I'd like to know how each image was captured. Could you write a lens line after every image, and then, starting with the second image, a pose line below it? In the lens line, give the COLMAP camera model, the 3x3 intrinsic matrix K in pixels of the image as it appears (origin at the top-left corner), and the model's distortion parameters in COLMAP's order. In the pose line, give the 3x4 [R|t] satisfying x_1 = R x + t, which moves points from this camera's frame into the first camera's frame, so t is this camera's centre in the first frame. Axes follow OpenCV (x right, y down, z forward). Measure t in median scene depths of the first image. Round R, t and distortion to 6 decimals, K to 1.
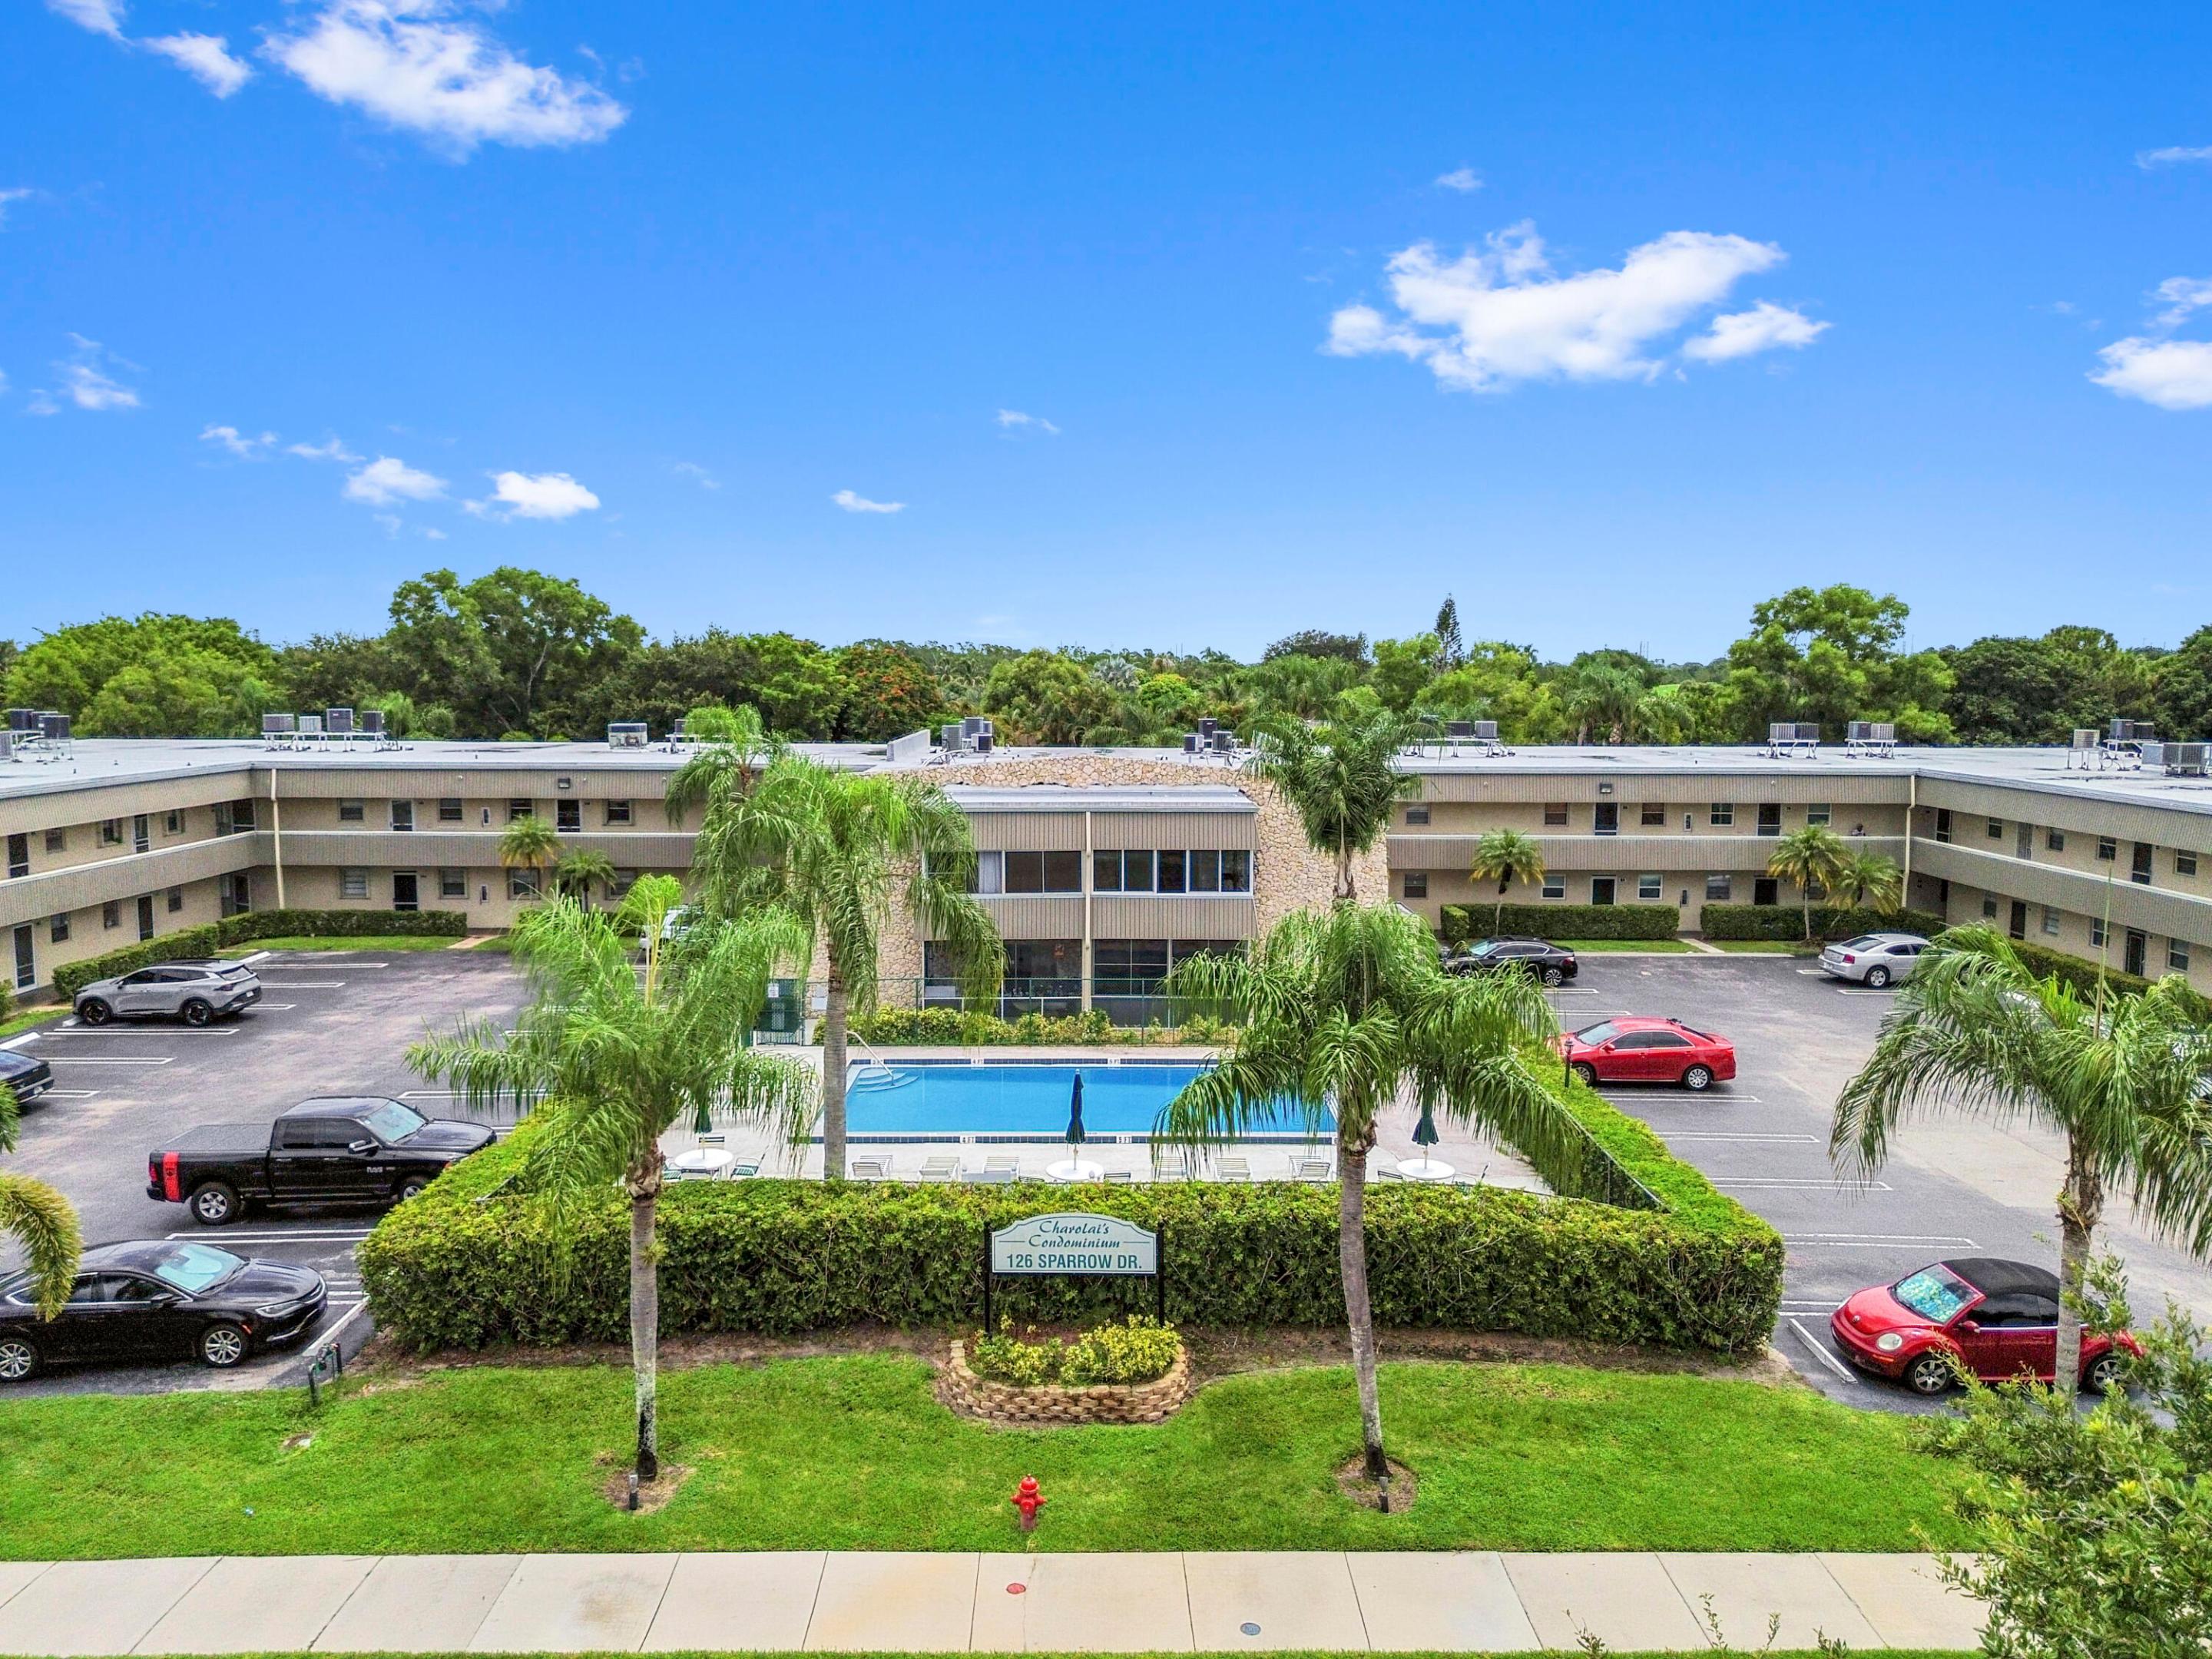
lens RADIAL K [[1570.2, 0, 1106.0], [0, 1570.2, 829.5], [0, 0, 1]] dist [0.101222, -0.115620]
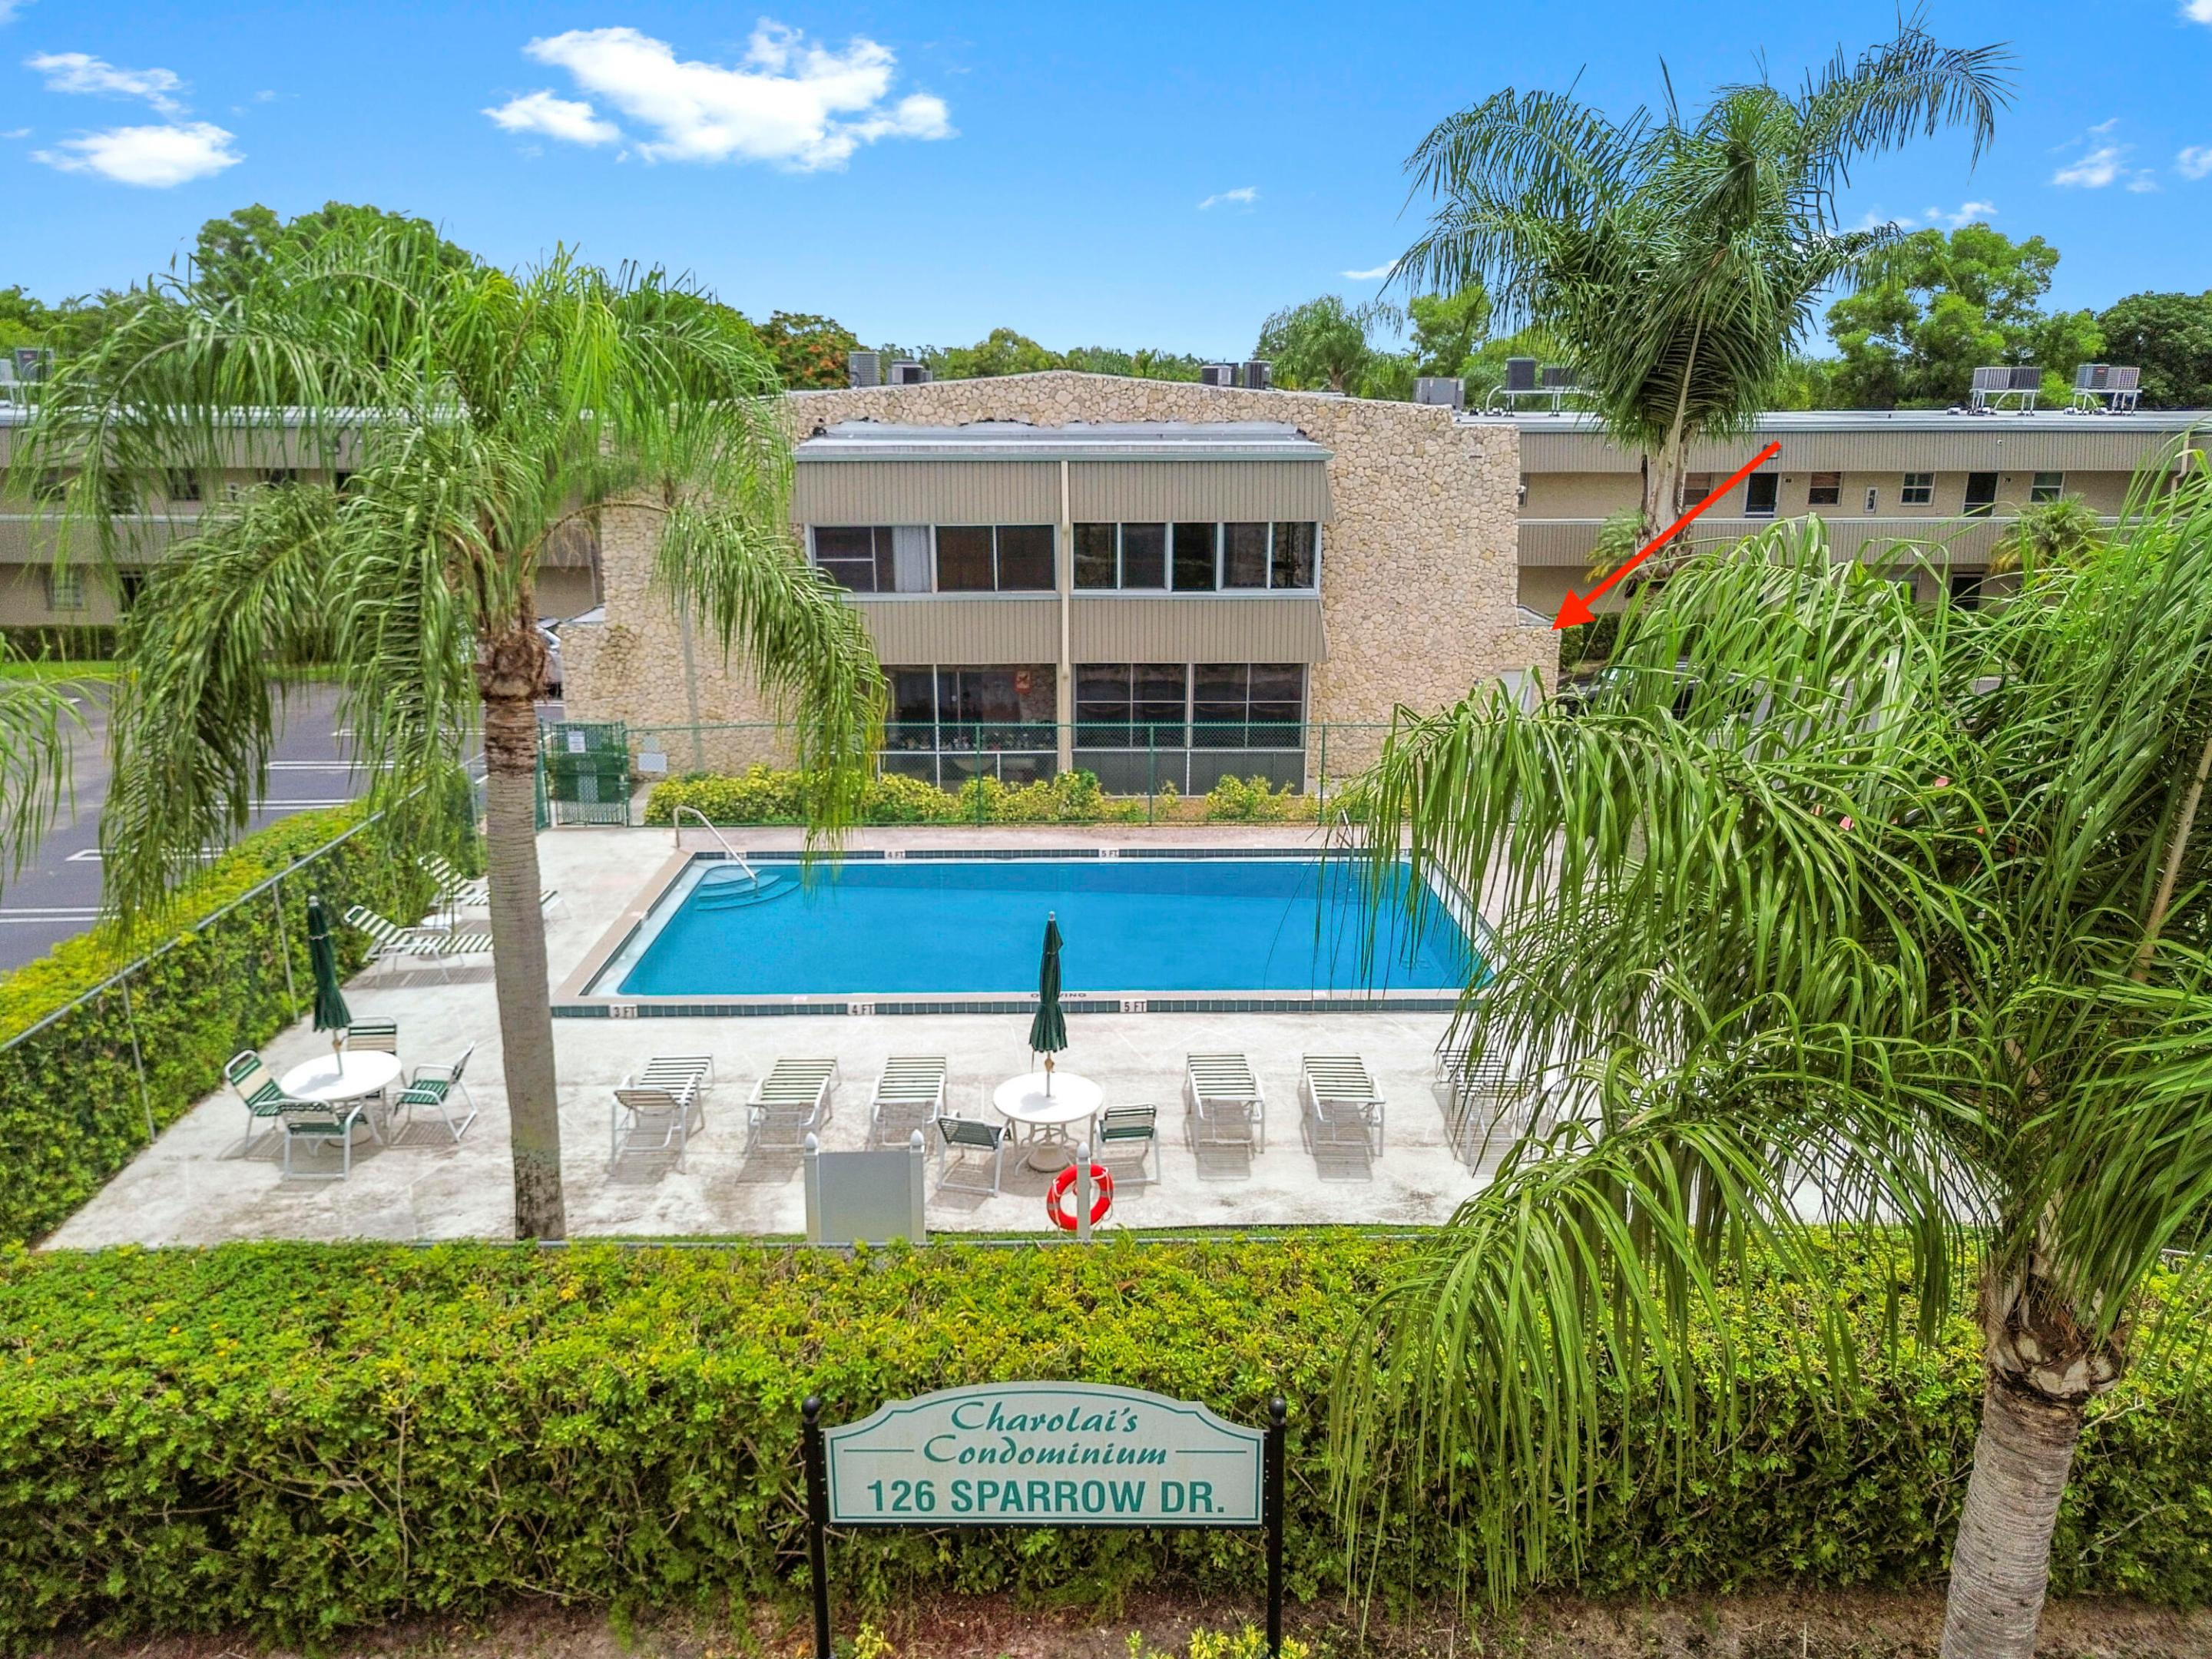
lens RADIAL K [[1570.2, 0, 1106.0], [0, 1570.2, 829.5], [0, 0, 1]] dist [0.101222, -0.115620]
pose [[0.999856, -0.006555, 0.015635, -0.006029], [0.003811, 0.985527, 0.169473, 0.029296], [-0.016520, -0.169389, 0.985411, 0.370309]]
